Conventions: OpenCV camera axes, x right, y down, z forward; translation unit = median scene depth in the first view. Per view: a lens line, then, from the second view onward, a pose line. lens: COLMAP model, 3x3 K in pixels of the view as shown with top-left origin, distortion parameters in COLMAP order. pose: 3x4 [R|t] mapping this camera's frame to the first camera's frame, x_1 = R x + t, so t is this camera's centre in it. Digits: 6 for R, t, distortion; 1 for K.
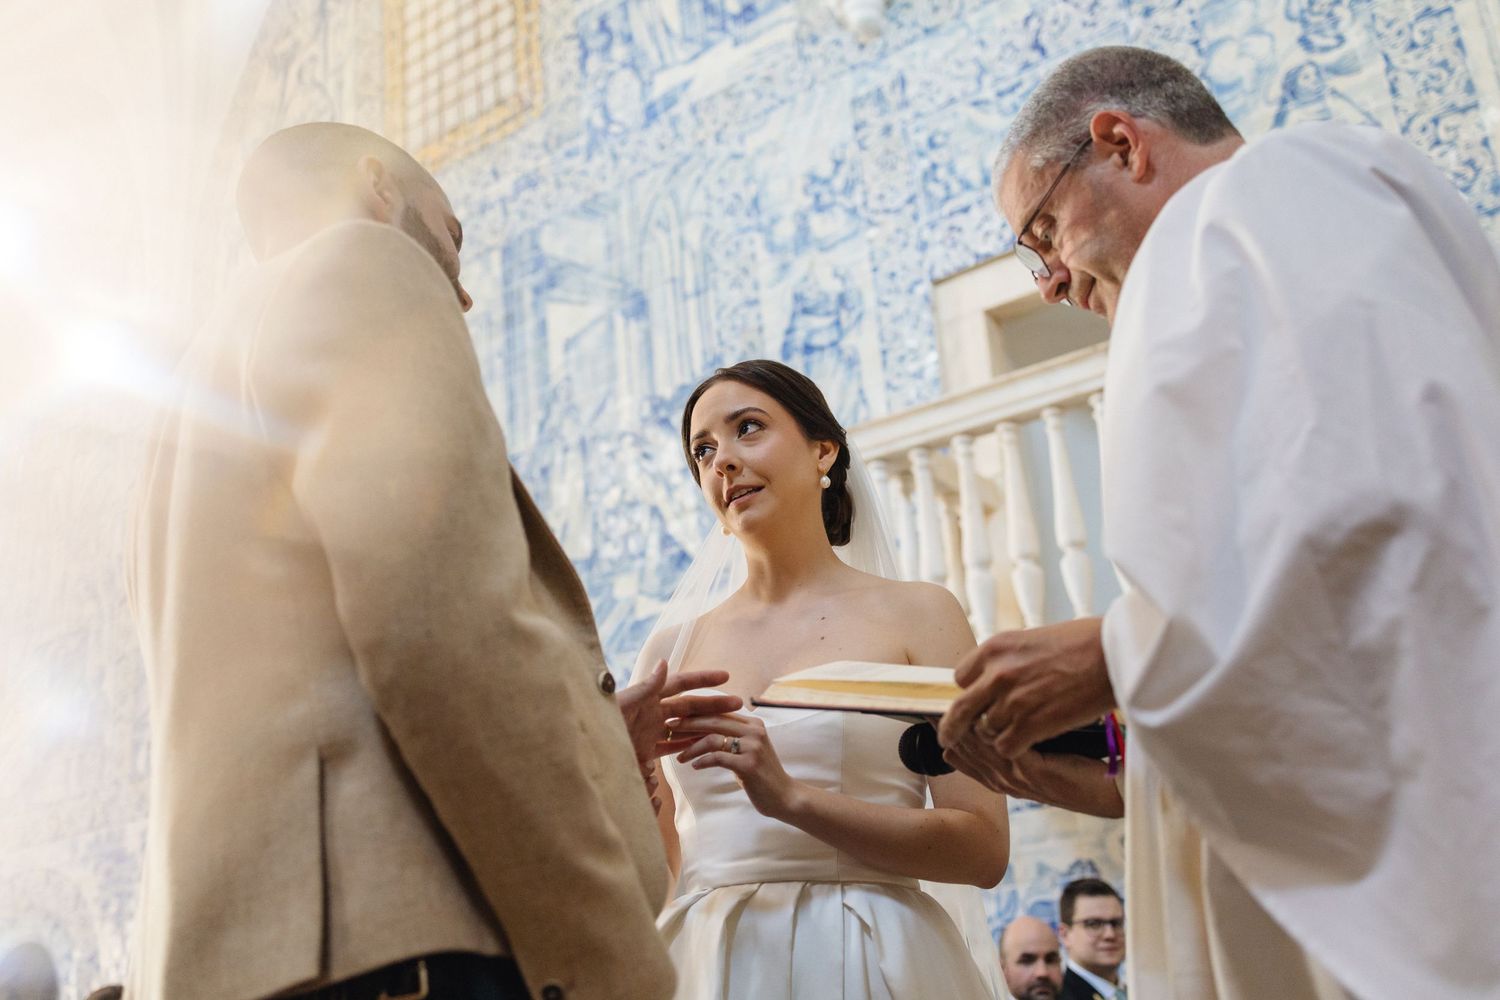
lens RADIAL K [[1521.9, 0, 746.9], [0, 1521.9, 496.3], [0, 0, 1]] dist [0.011956, 0.000000]
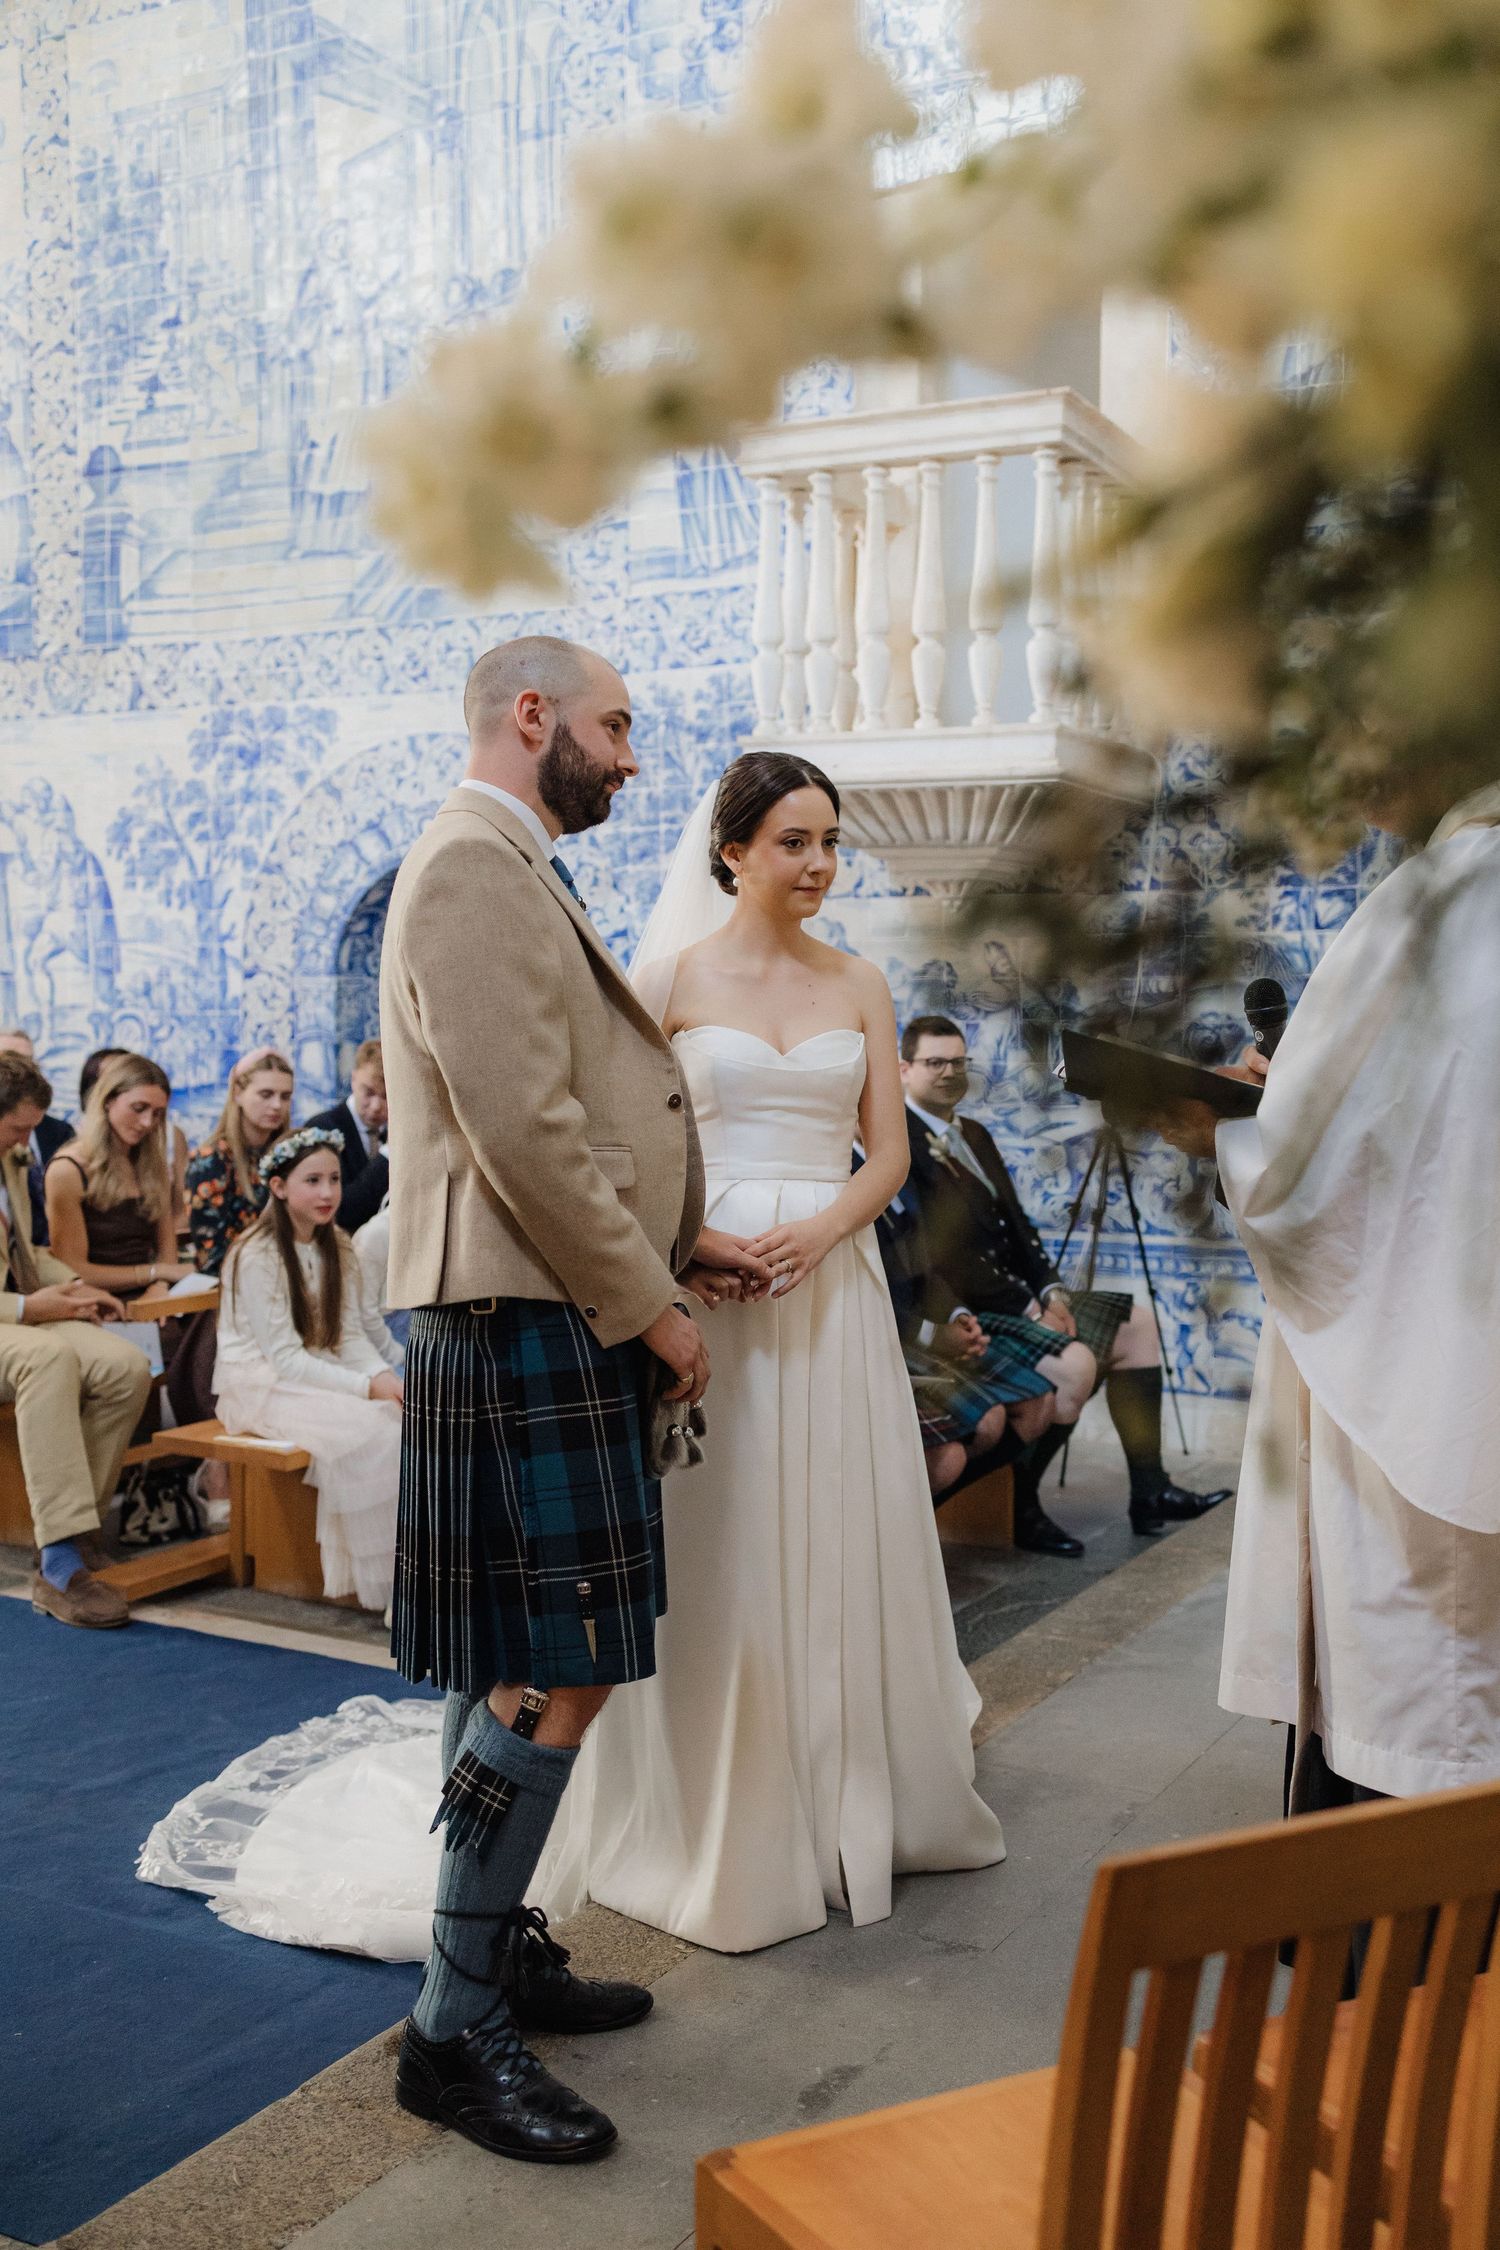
lens RADIAL K [[2282.9, 0, 771.9], [0, 2282.9, 1124.0], [0, 0, 1]] dist [0.011956, 0.000000]
pose [[0.987053, 0.068936, 0.144824, -0.047799], [-0.119821, 0.917159, 0.380083, -0.128466], [-0.106626, -0.392515, 0.913544, -0.180753]]
